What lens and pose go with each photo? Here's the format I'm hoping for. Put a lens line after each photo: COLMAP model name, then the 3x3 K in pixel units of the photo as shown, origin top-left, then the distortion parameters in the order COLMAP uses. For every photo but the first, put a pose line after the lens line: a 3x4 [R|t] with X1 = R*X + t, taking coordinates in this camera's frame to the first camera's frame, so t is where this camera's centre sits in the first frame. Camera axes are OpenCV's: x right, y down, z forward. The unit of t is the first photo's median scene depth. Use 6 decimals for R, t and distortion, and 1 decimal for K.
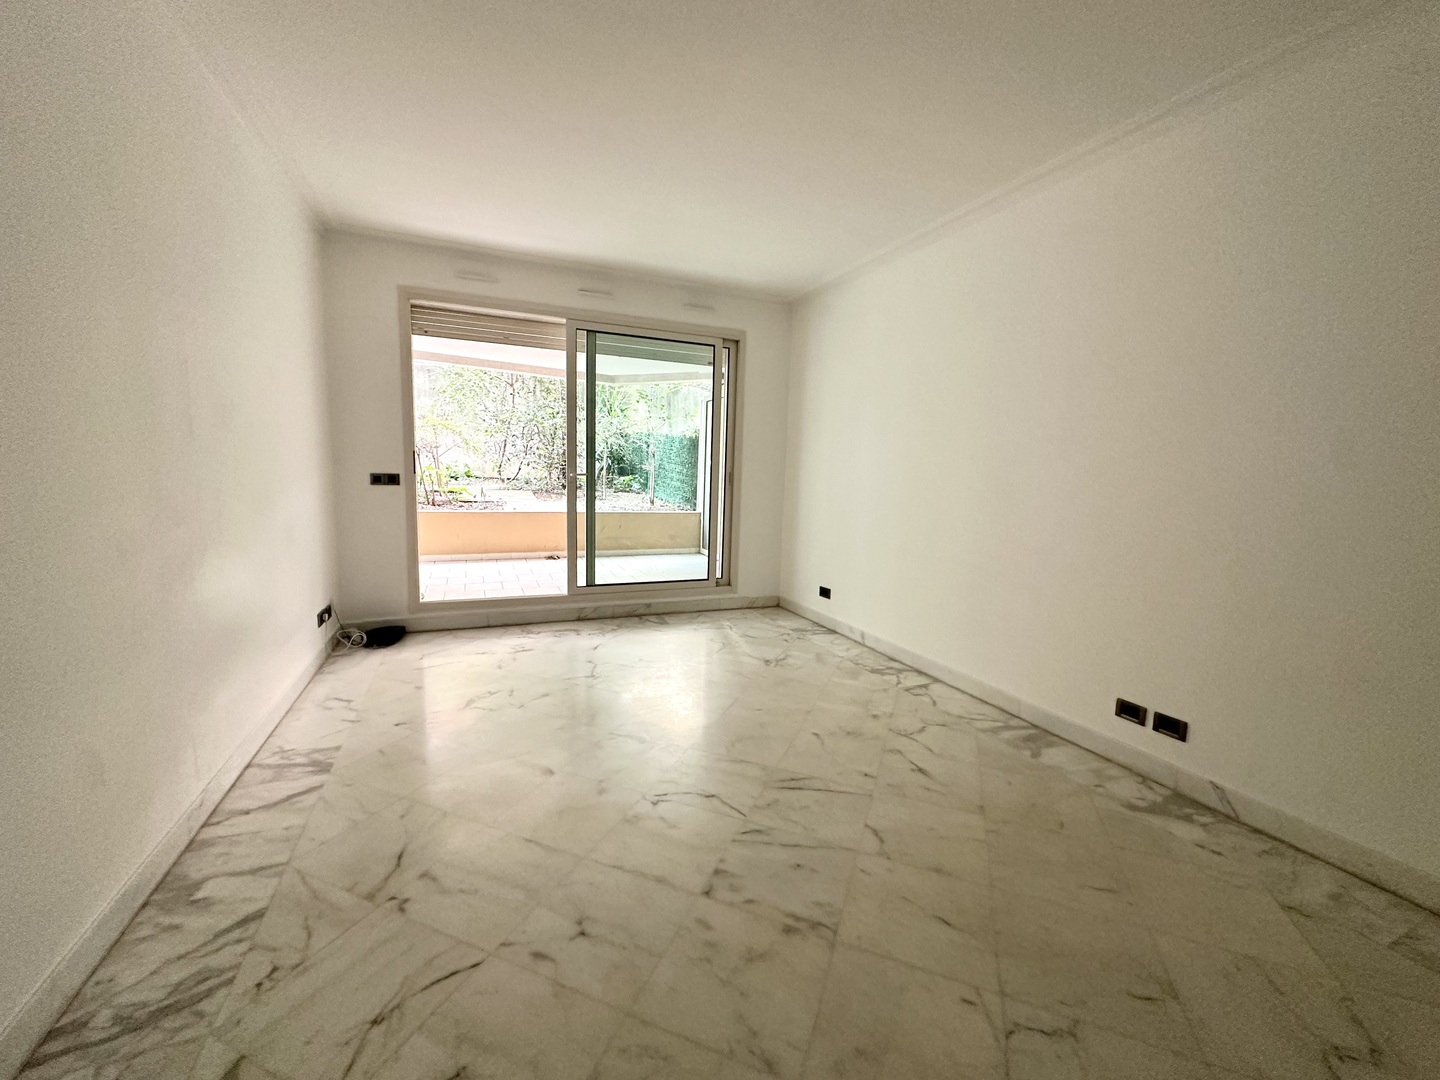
lens RADIAL K [[576.1, 0, 714.5], [0, 576.1, 538.3], [0, 0, 1]] dist [-0.002628, 0.000399]
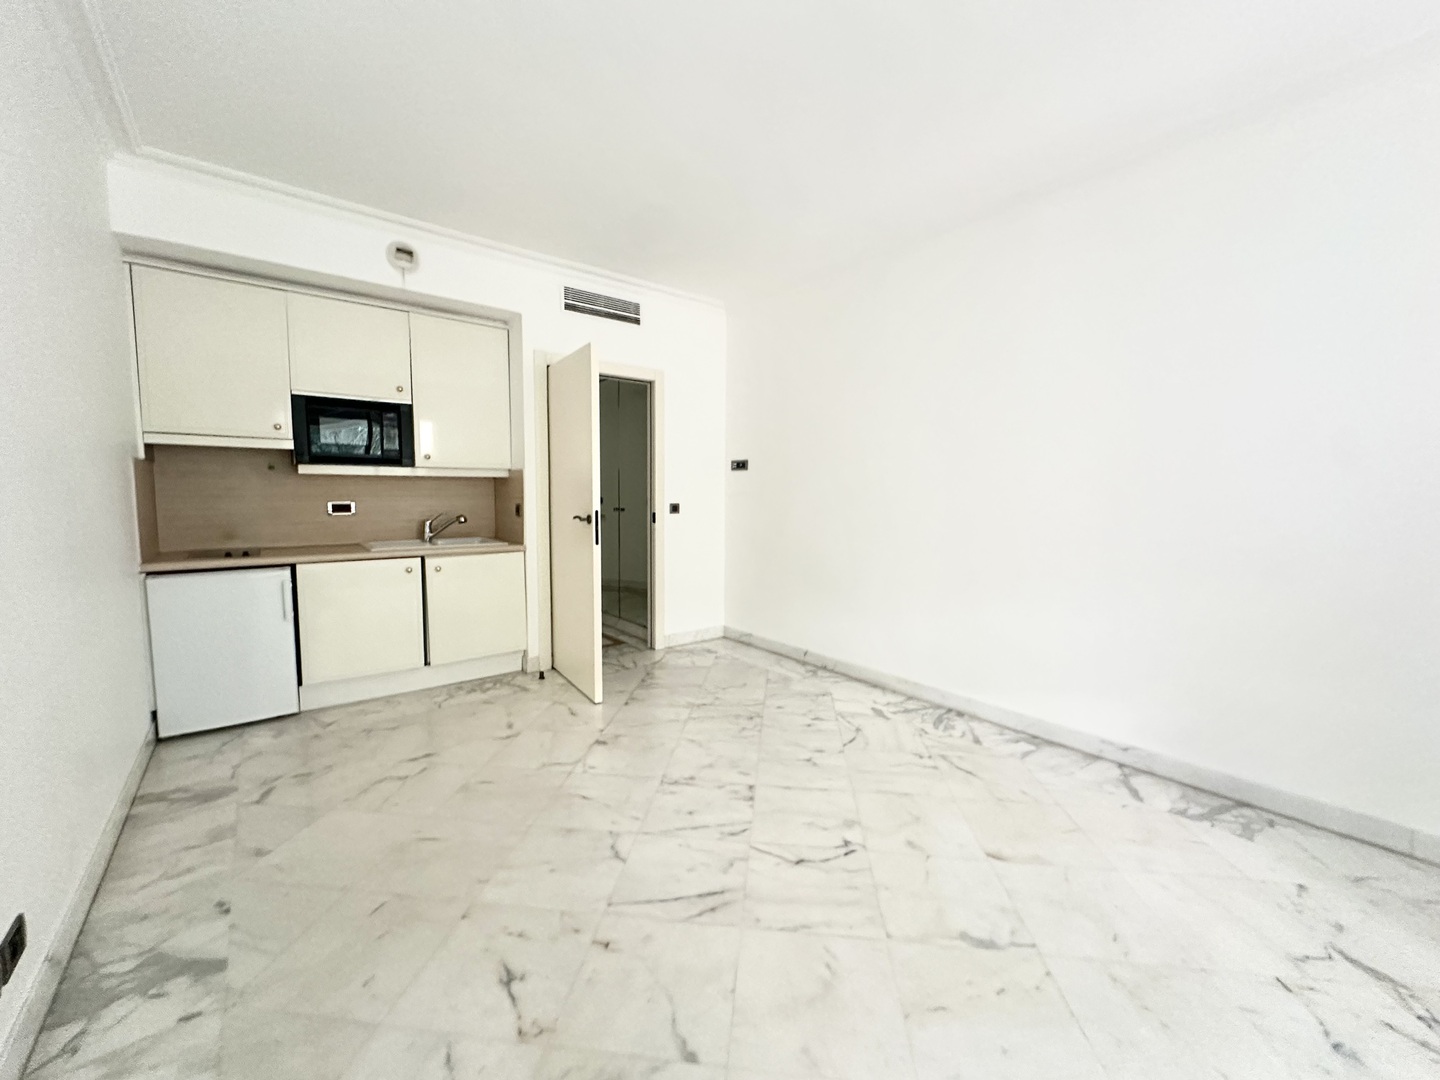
lens RADIAL K [[576.1, 0, 720.4], [0, 576.1, 540.9], [0, 0, 1]] dist [-0.002628, 0.000399]
pose [[-0.960759, -0.015834, -0.276932, 0.374845], [-0.070962, 0.979177, 0.190204, -0.193030], [0.268154, 0.202392, -0.941876, 1.780096]]
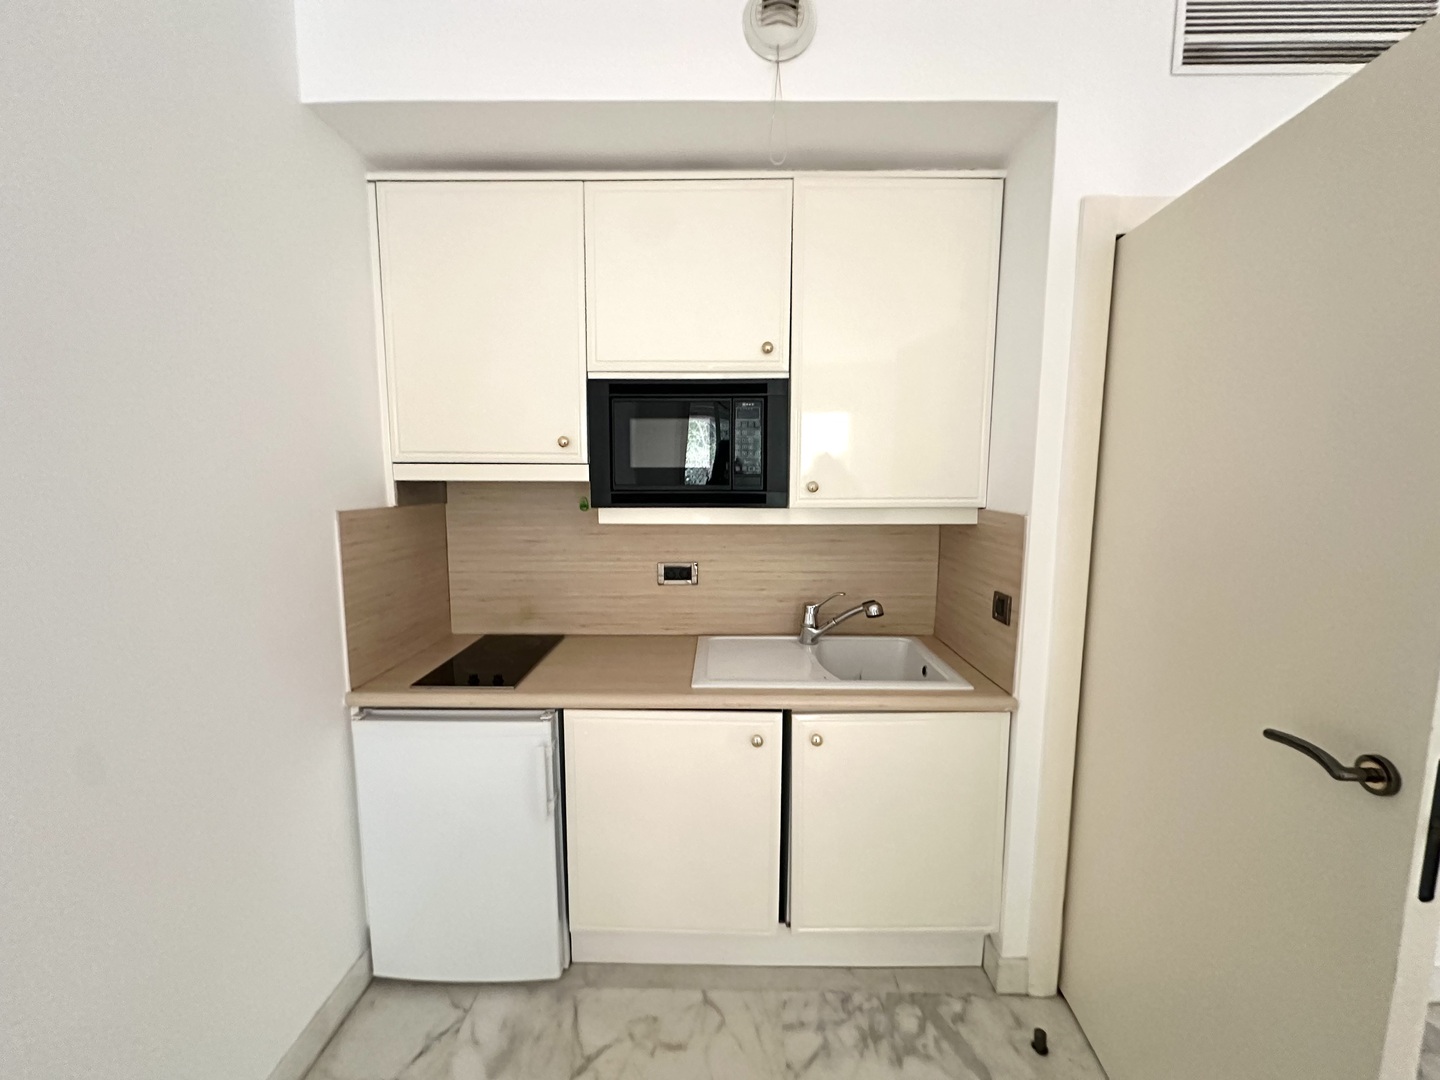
lens RADIAL K [[576.1, 0, 716.4], [0, 576.1, 540.6], [0, 0, 1]] dist [-0.002628, 0.000399]
pose [[-0.916484, -0.078543, 0.392285, 0.542911], [0.016680, 0.972185, 0.233619, -0.168835], [-0.399723, 0.220651, -0.889682, 0.671308]]
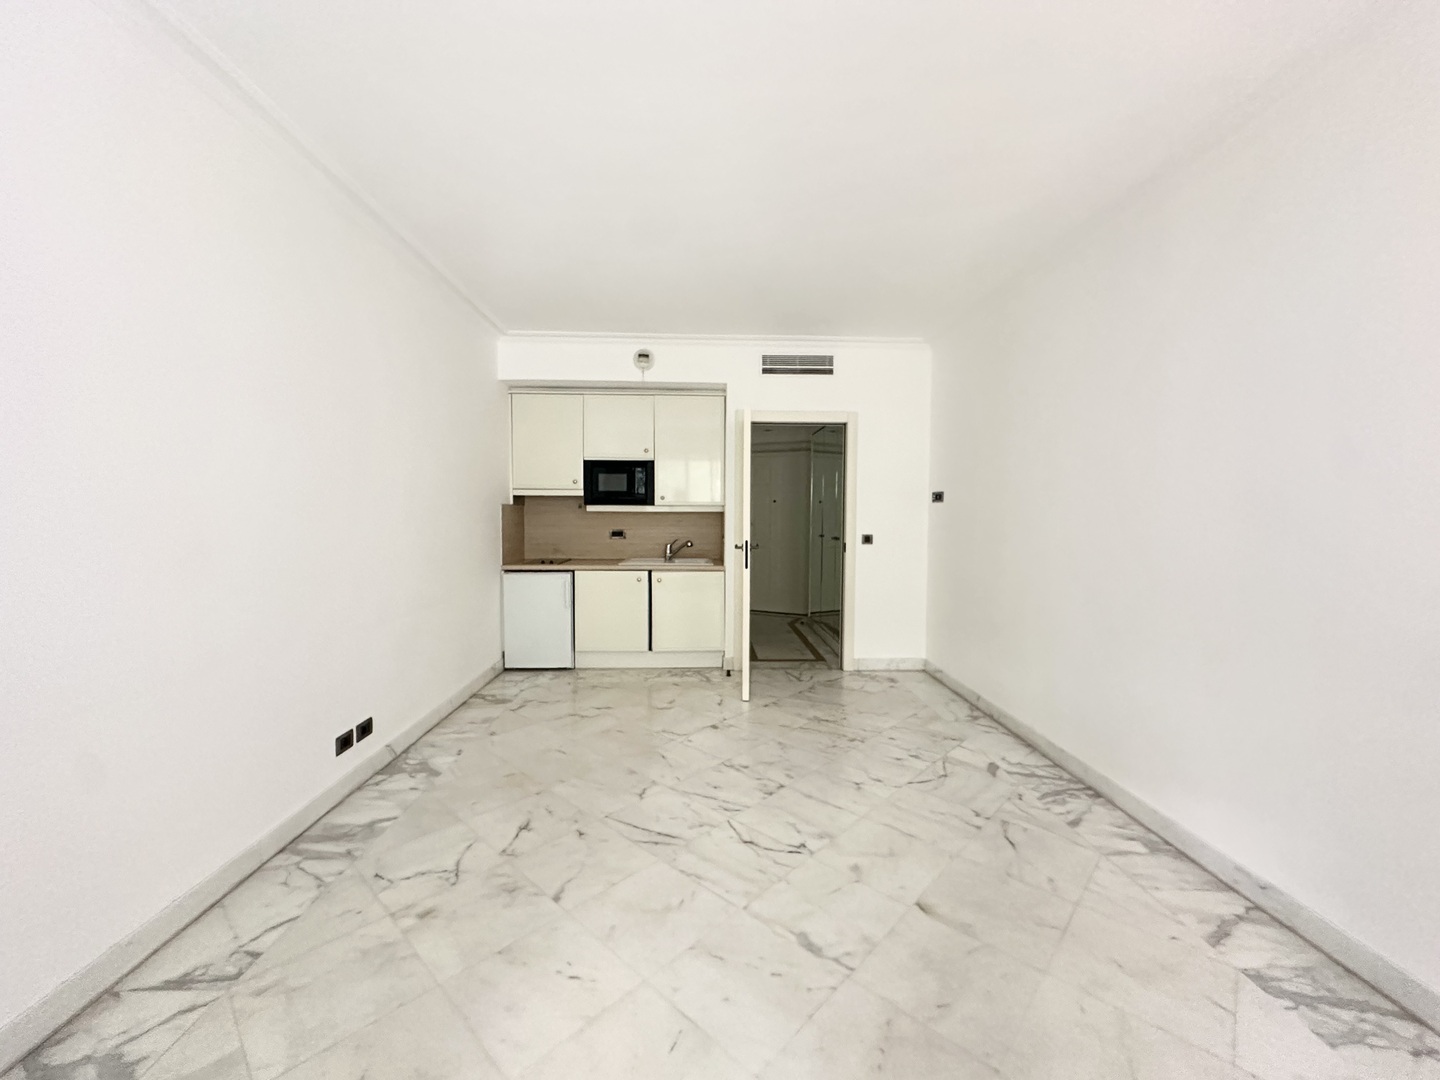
lens RADIAL K [[576.1, 0, 720.2], [0, 576.1, 542.4], [0, 0, 1]] dist [-0.002628, 0.000399]
pose [[-0.935513, -0.055598, 0.348890, -0.307050], [0.006341, 0.984738, 0.173926, -0.277383], [-0.353235, 0.164922, -0.920883, 1.983967]]
